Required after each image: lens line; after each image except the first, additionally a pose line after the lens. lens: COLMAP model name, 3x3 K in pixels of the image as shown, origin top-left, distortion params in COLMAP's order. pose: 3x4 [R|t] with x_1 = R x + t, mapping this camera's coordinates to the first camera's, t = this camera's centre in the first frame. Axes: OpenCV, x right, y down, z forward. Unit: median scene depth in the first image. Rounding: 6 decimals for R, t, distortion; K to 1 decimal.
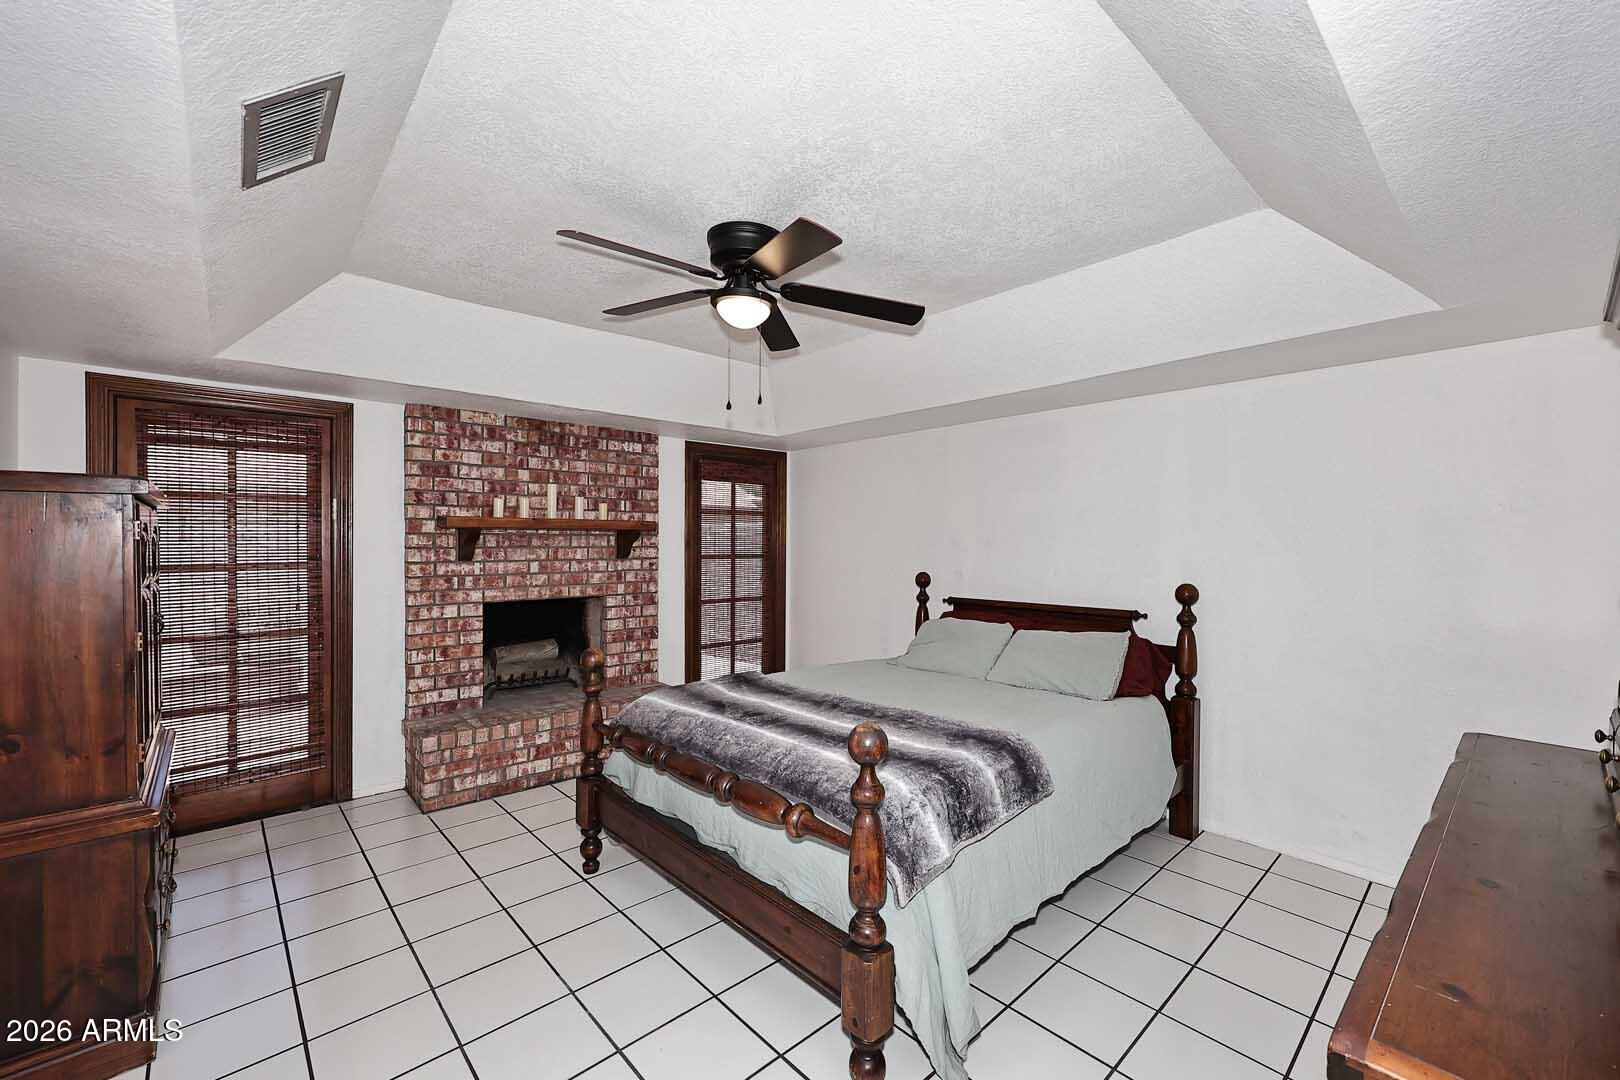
lens RADIAL K [[651.4, 0, 810.0], [0, 651.4, 540.0], [0, 0, 1]] dist [0.000408, -0.000855]
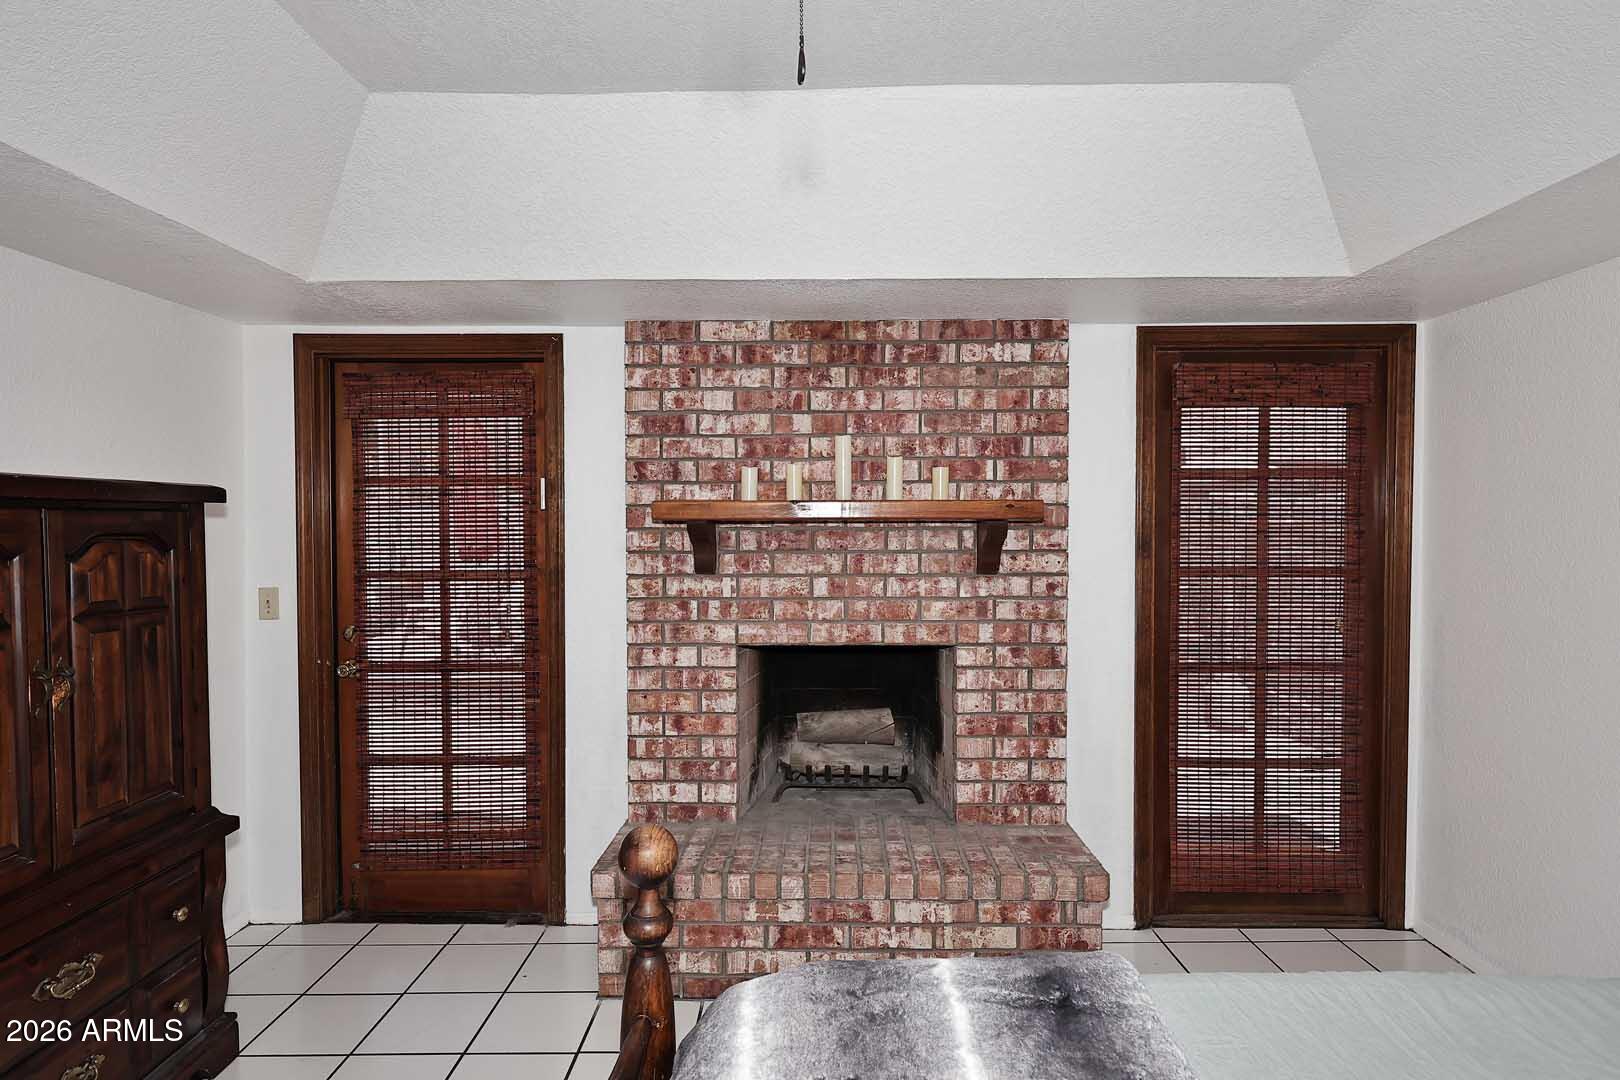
lens RADIAL K [[850.6, 0, 810.0], [0, 850.6, 540.0], [0, 0, 1]] dist [0.001591, 0.000659]
pose [[0.739596, 0.011215, -0.672958, 0.062395], [0.005238, 0.999735, 0.022418, -0.015367], [0.673031, -0.020105, 0.739341, 0.461491]]
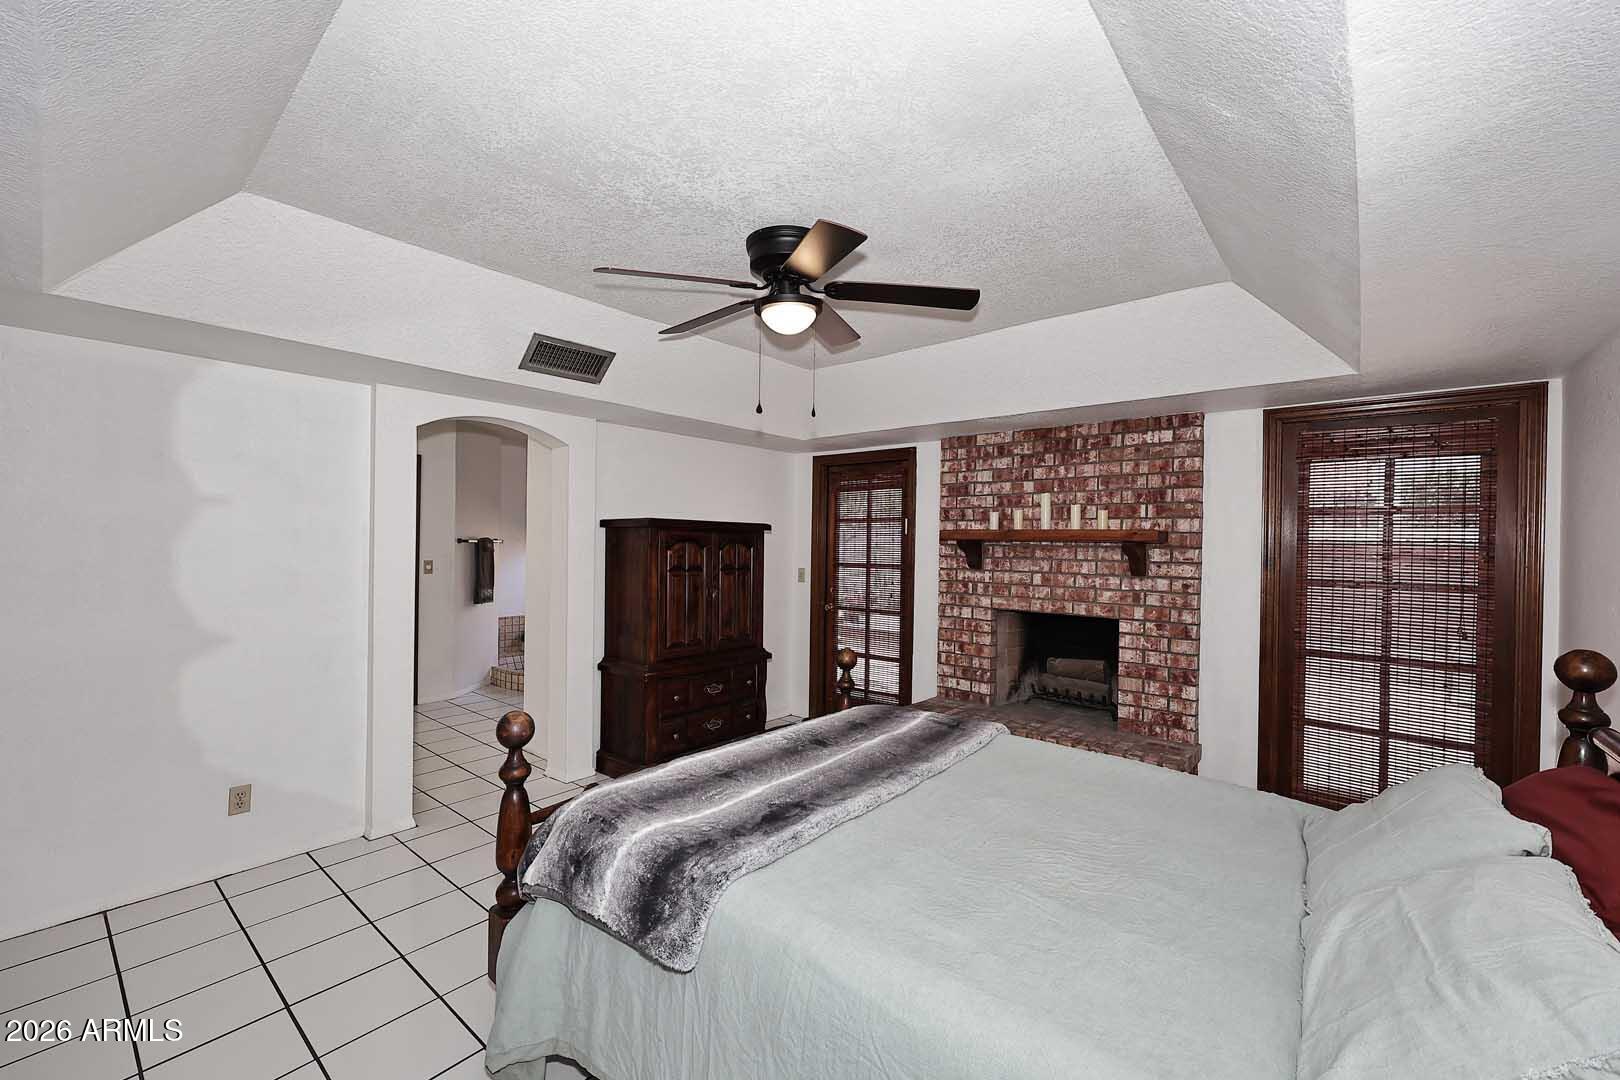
lens RADIAL K [[651.4, 0, 810.0], [0, 651.4, 540.0], [0, 0, 1]] dist [0.000408, -0.000855]
pose [[0.137437, -0.003479, -0.990504, 0.512480], [-0.012449, 0.999909, -0.005239, -0.008064], [0.990432, 0.013051, 0.137381, 0.532594]]
